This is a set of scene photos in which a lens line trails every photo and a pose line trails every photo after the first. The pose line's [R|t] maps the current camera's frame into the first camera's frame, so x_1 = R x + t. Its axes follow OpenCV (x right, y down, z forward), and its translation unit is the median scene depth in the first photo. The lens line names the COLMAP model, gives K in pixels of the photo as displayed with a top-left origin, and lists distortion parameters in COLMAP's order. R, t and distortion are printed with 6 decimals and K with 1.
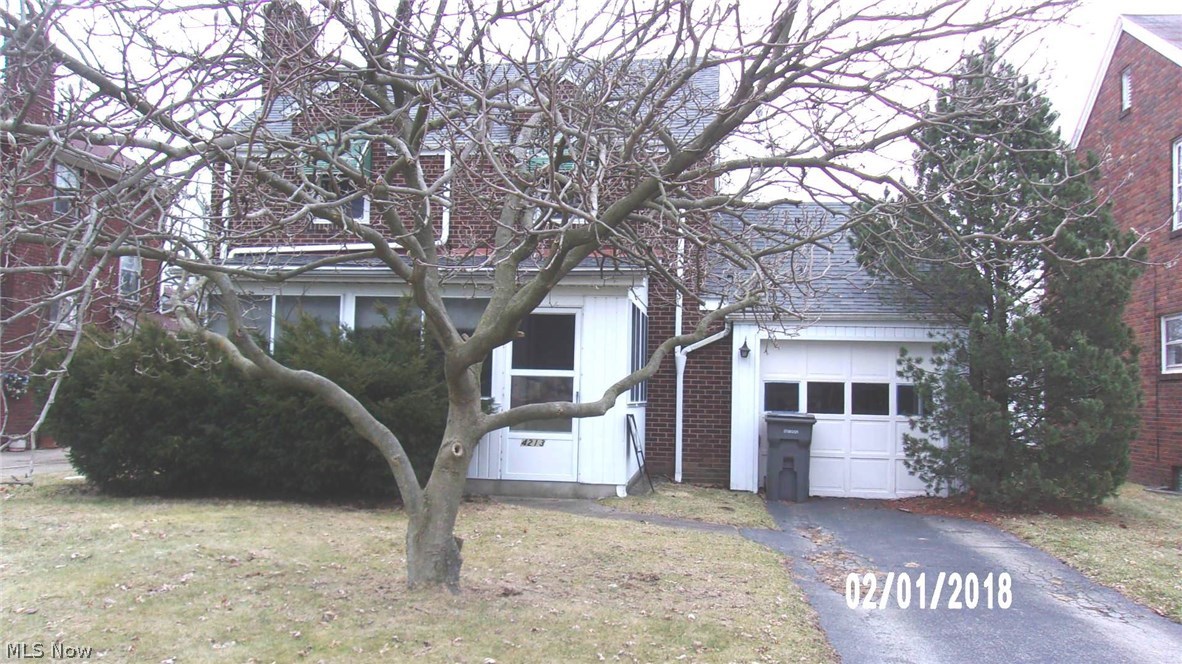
lens RADIAL K [[923.6, 0, 591.0], [0, 923.6, 332.0], [0, 0, 1]] dist [-0.007923, -0.010046]
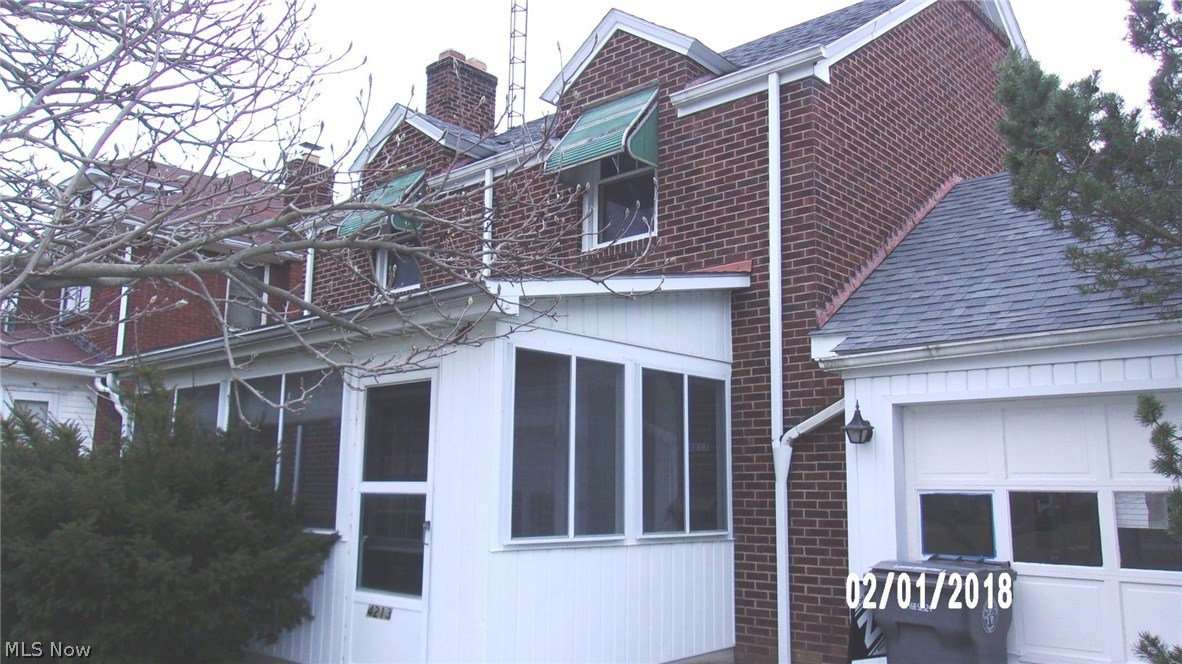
lens RADIAL K [[971.6, 0, 591.0], [0, 971.6, 332.0], [0, 0, 1]] dist [0.007423, 0.008977]
pose [[0.836526, -0.107079, -0.537362, 0.345059], [0.049181, 0.991433, -0.120999, 0.024709], [0.545715, 0.074791, 0.834627, 0.499043]]
